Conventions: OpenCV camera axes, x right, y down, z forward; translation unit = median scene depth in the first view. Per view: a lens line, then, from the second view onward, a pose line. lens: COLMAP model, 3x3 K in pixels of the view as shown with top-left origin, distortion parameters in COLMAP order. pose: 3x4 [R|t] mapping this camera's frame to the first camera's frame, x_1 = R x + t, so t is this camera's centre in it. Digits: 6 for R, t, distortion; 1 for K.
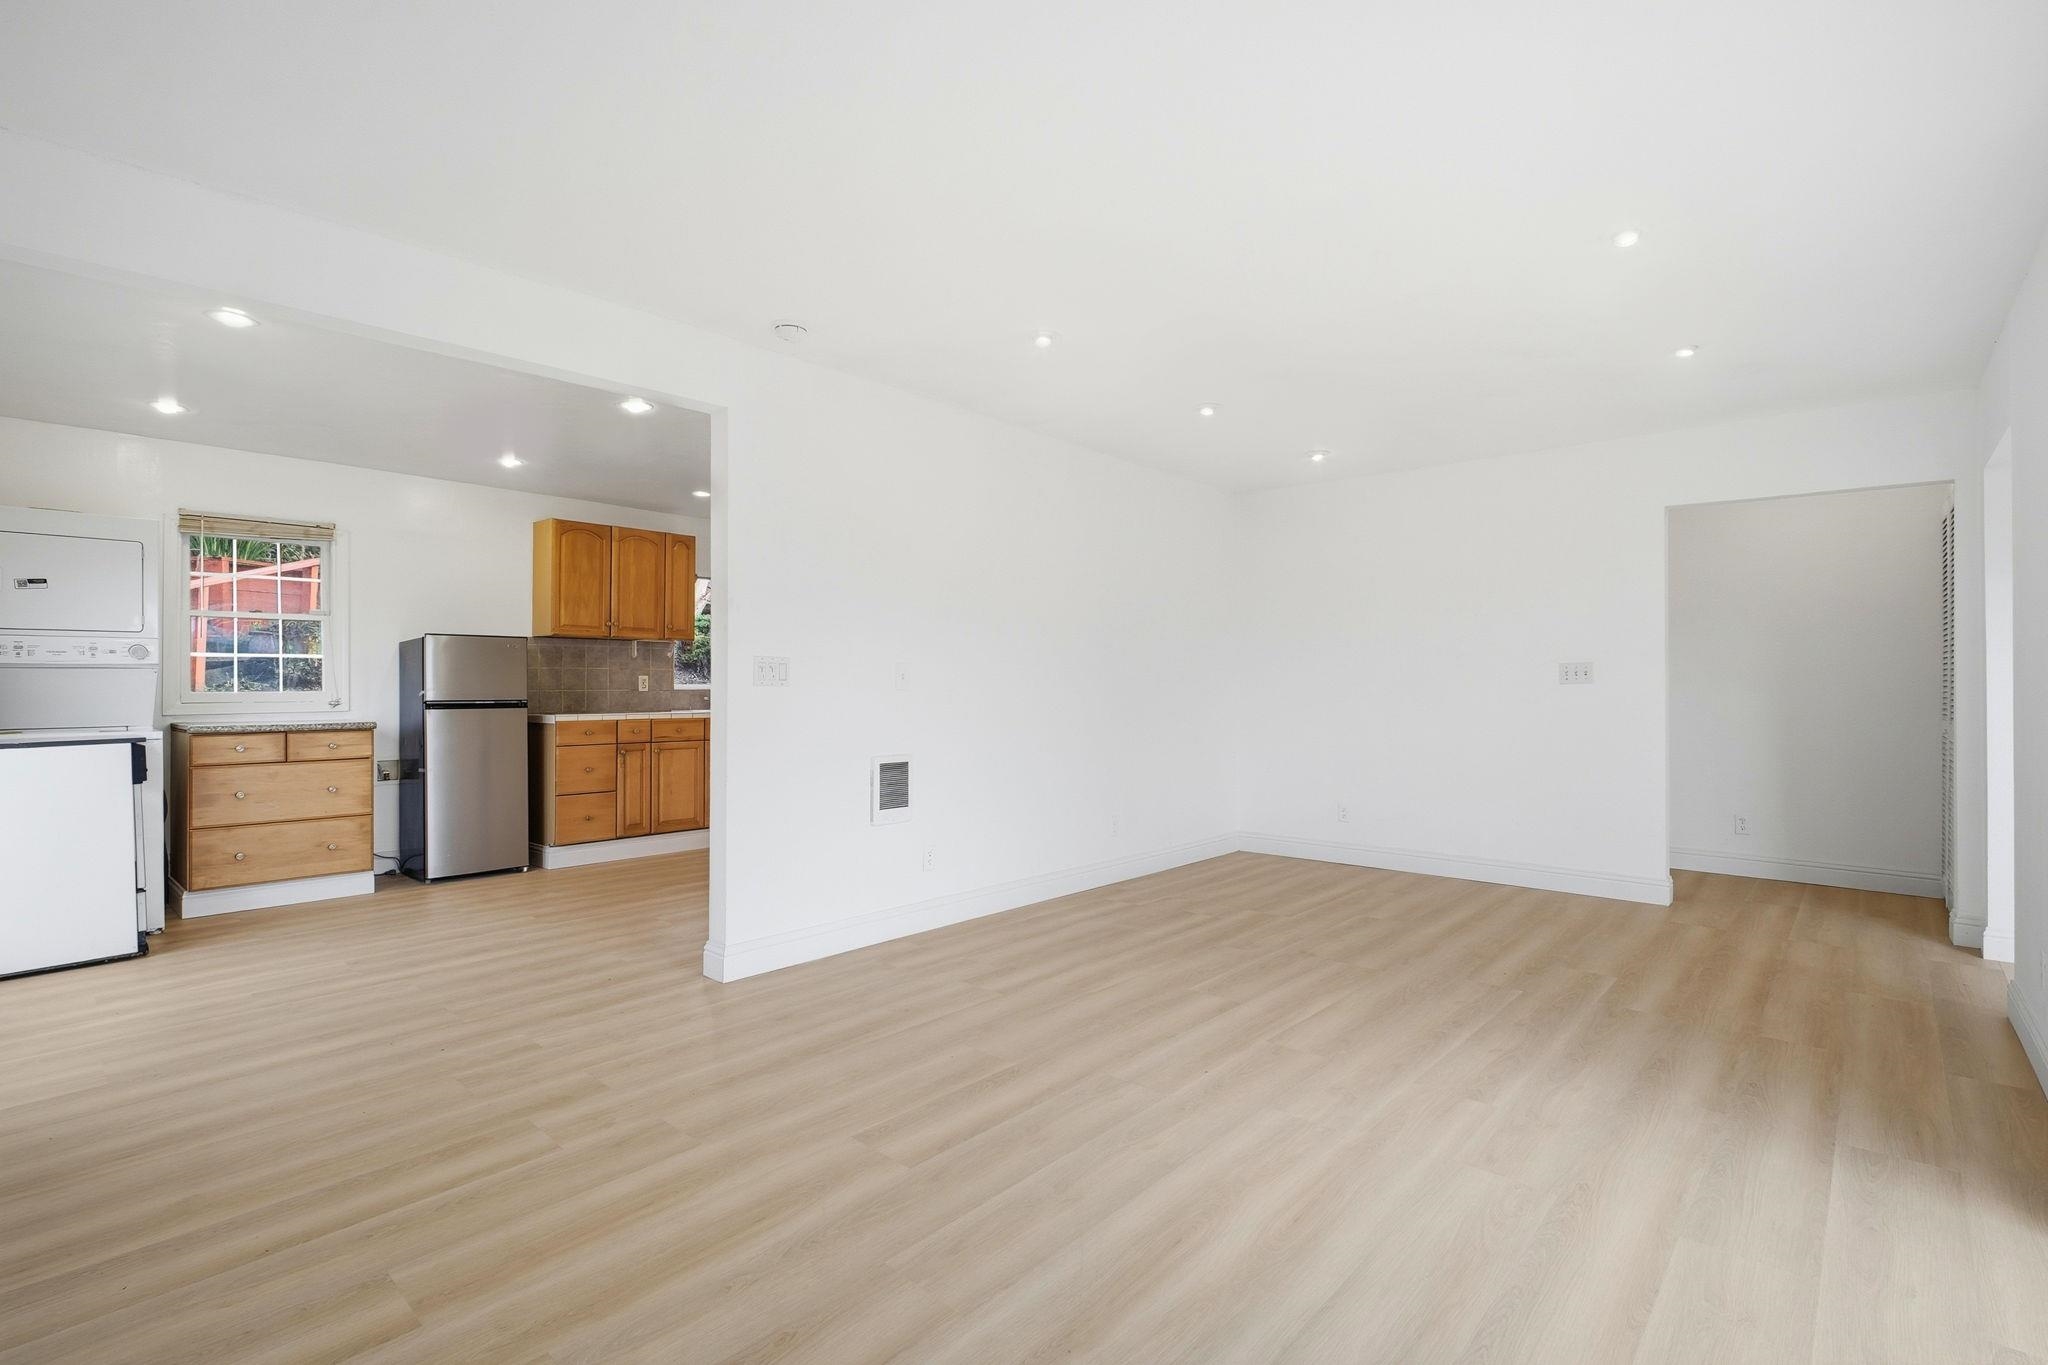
lens RADIAL K [[932.6, 0, 1035.5], [0, 932.6, 682.9], [0, 0, 1]] dist [-0.014616, -0.001127]
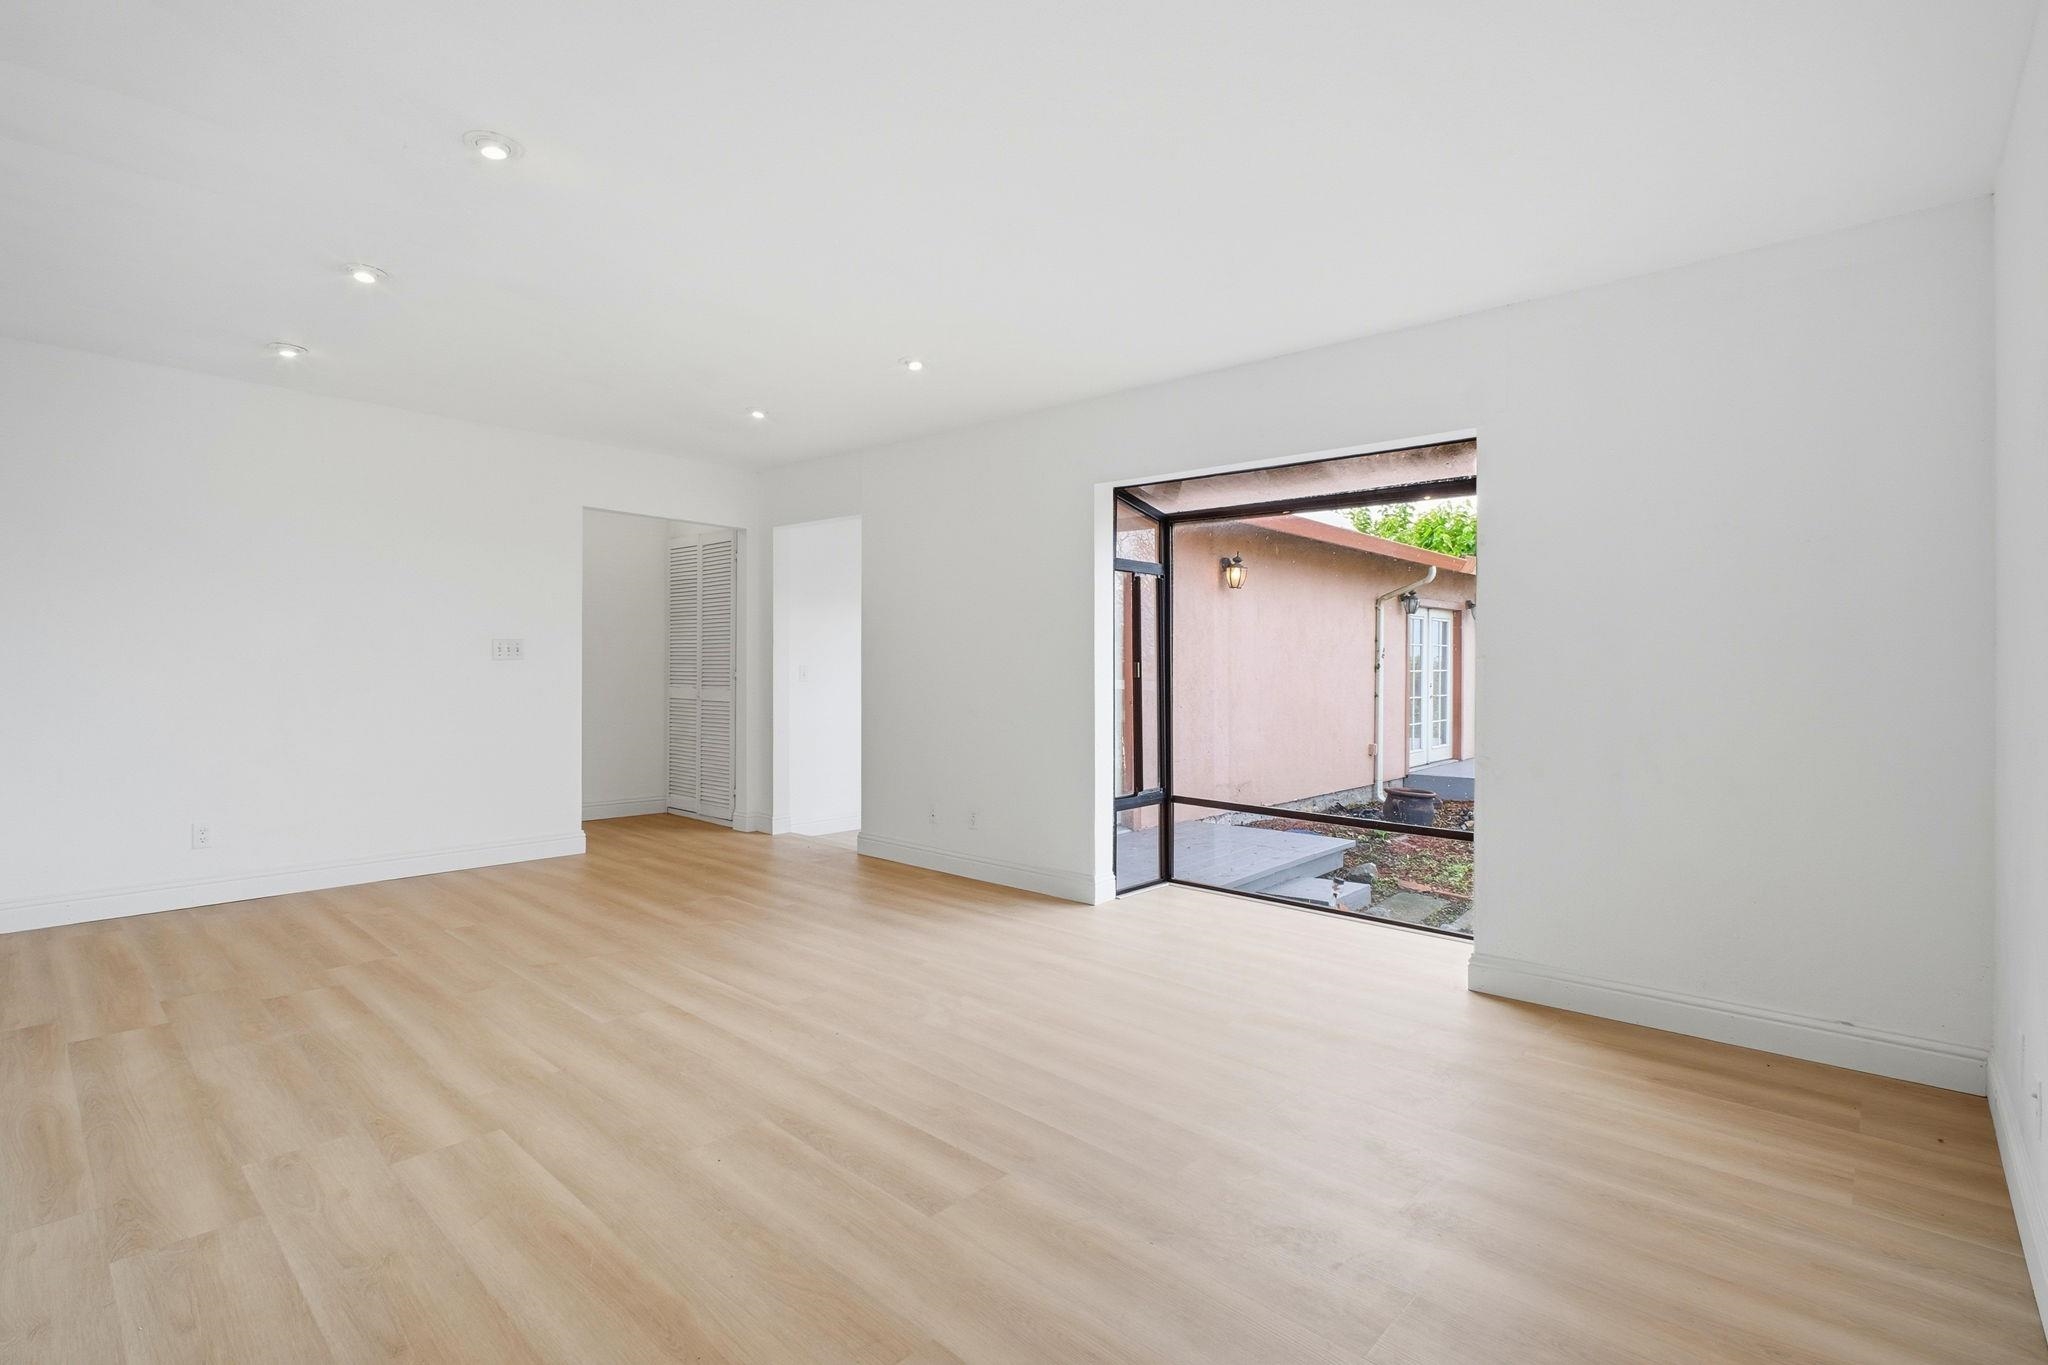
lens RADIAL K [[950.4, 0, 1033.6], [0, 950.4, 666.9], [0, 0, 1]] dist [-0.012385, -0.000466]
pose [[-0.001600, -0.000359, 0.999999, -0.693640], [-0.008649, 0.999963, 0.000345, 0.004990], [-0.999961, -0.008649, -0.001603, 0.620031]]
